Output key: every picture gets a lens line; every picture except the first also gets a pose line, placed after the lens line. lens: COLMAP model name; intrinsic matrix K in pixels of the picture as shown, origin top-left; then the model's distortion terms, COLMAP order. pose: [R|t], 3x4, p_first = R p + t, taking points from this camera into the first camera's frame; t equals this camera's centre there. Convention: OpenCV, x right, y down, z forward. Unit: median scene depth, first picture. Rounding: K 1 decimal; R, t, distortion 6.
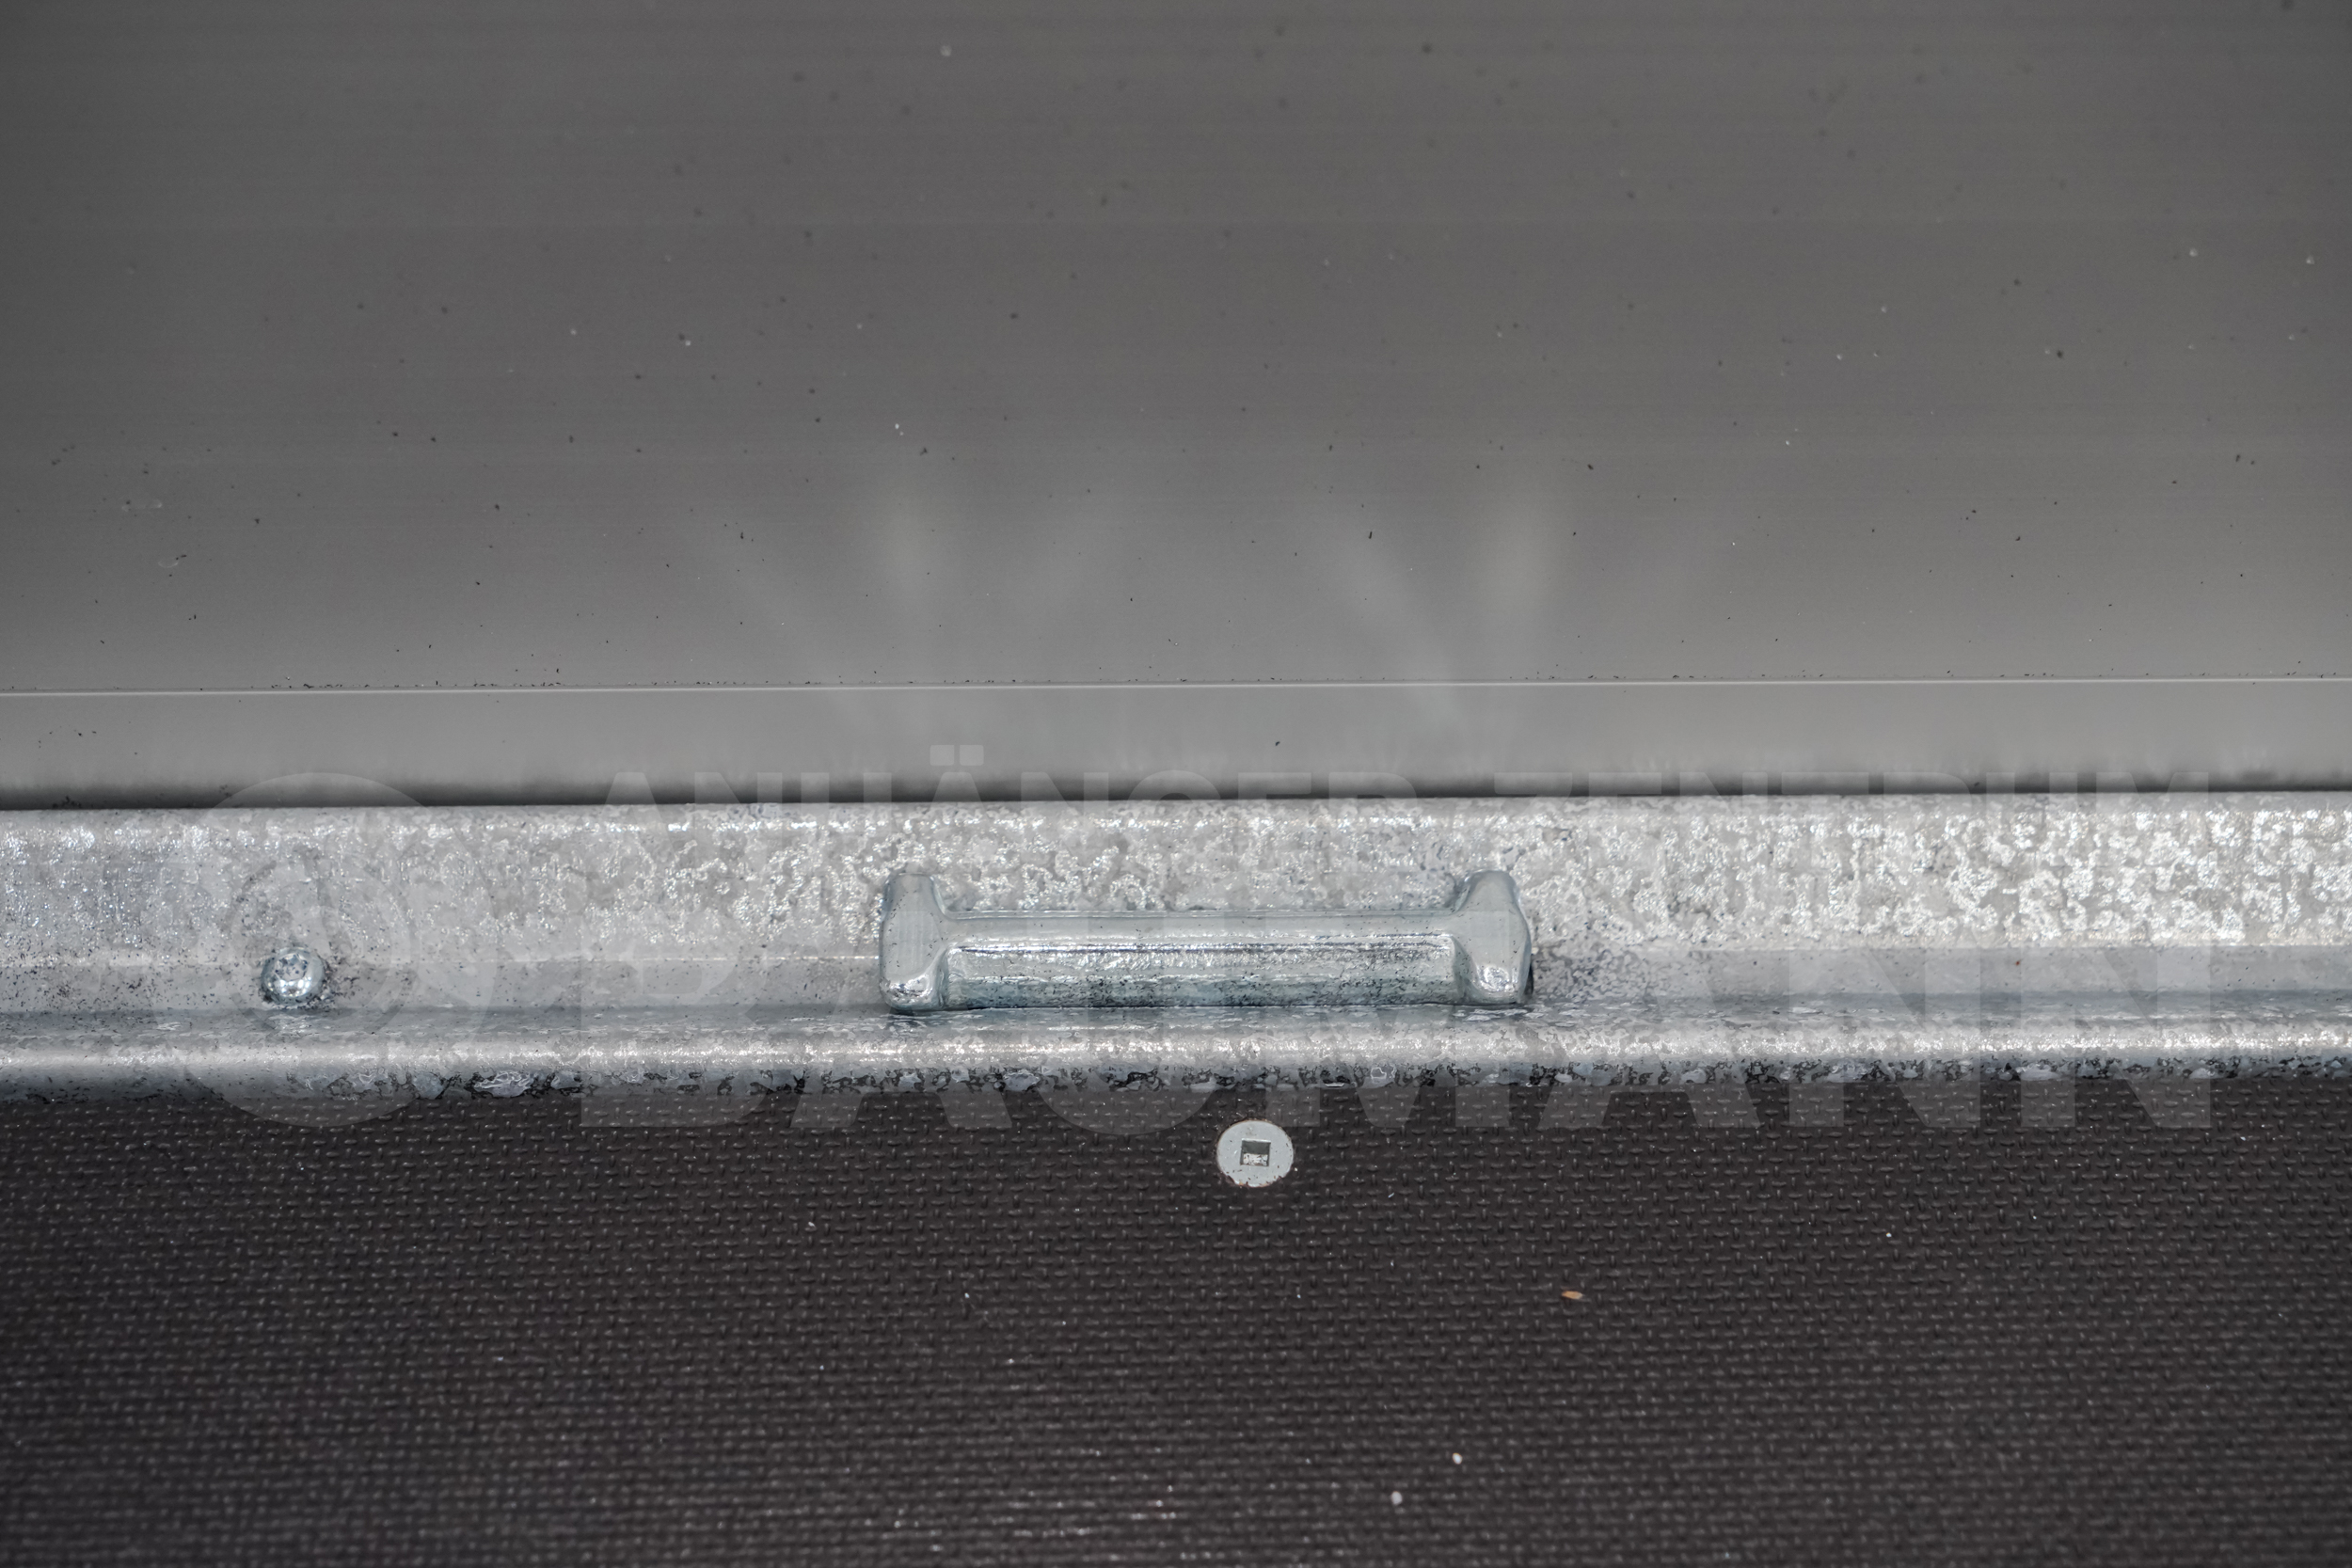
lens RADIAL K [[4158.6, 0, 1181.2], [0, 4158.6, 784.5], [0, 0, 1]] dist [-0.034590, 0.000000]
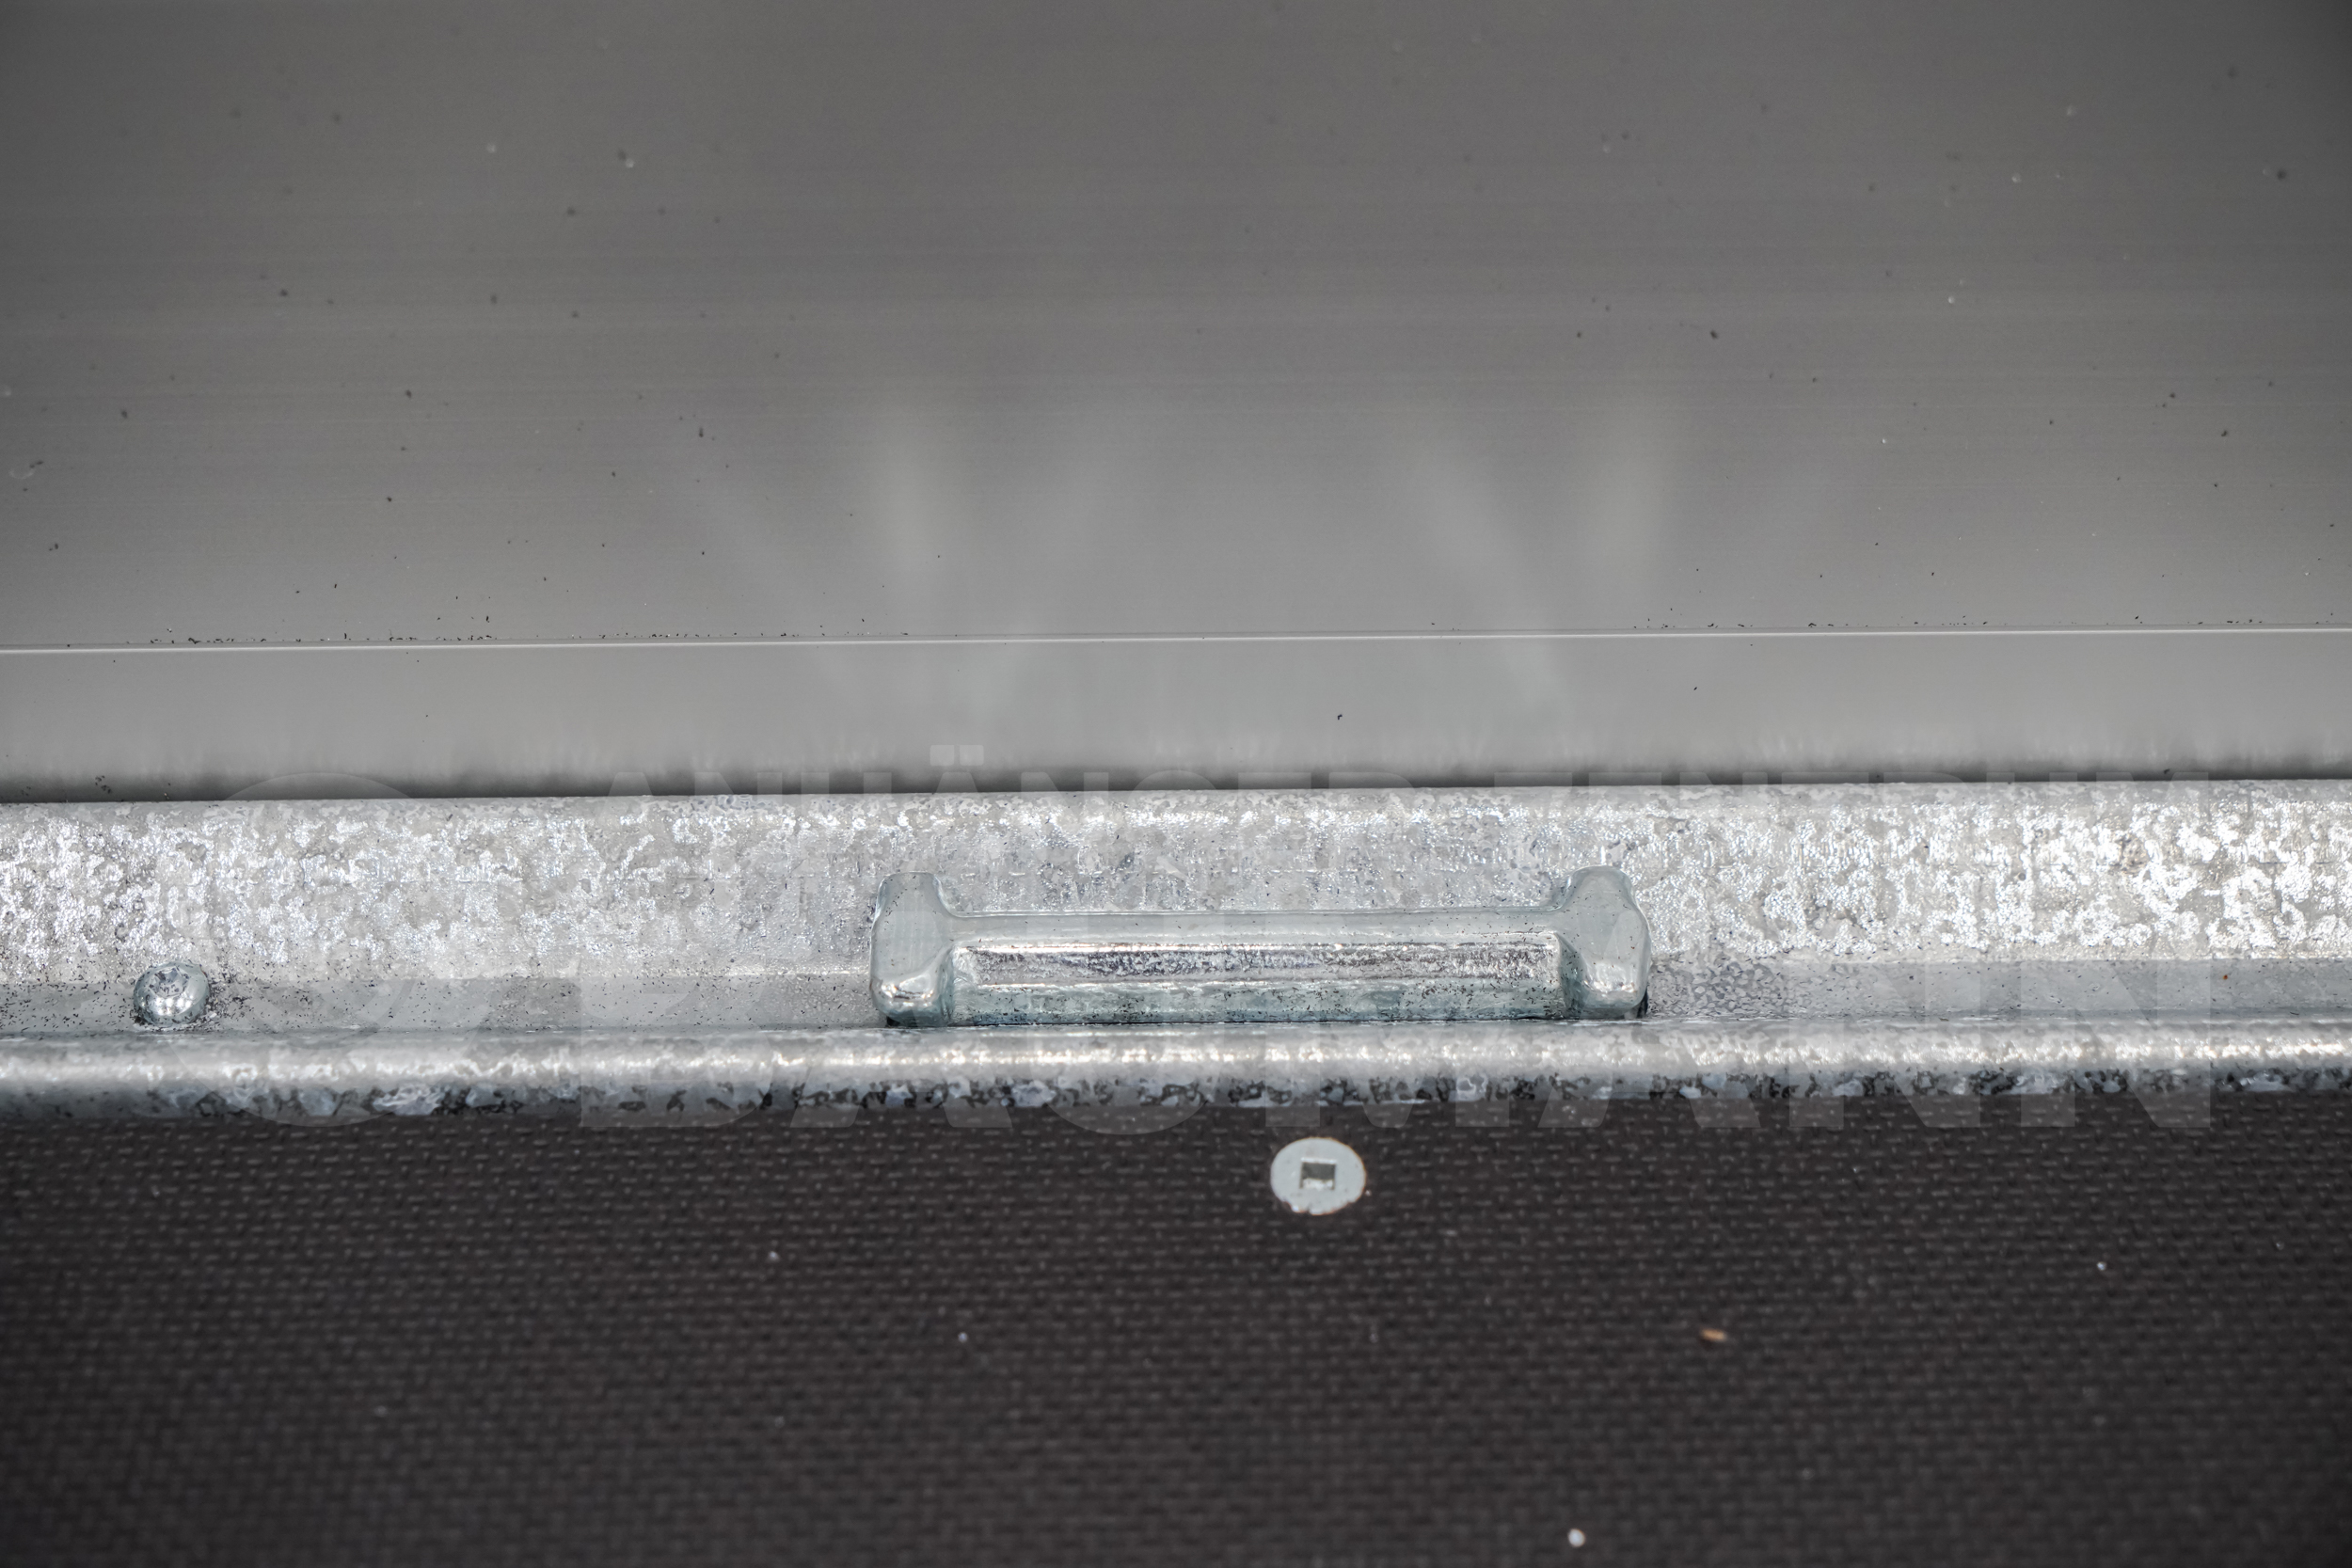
lens RADIAL K [[3800.9, 0, 1168.6], [0, 3800.9, 783.2], [0, 0, 1]] dist [-0.024363, 0.000000]
pose [[0.999855, -0.005186, -0.016218, 0.000860], [0.003140, 0.992309, -0.123745, 0.103431], [0.016735, 0.123676, 0.992181, 0.244170]]
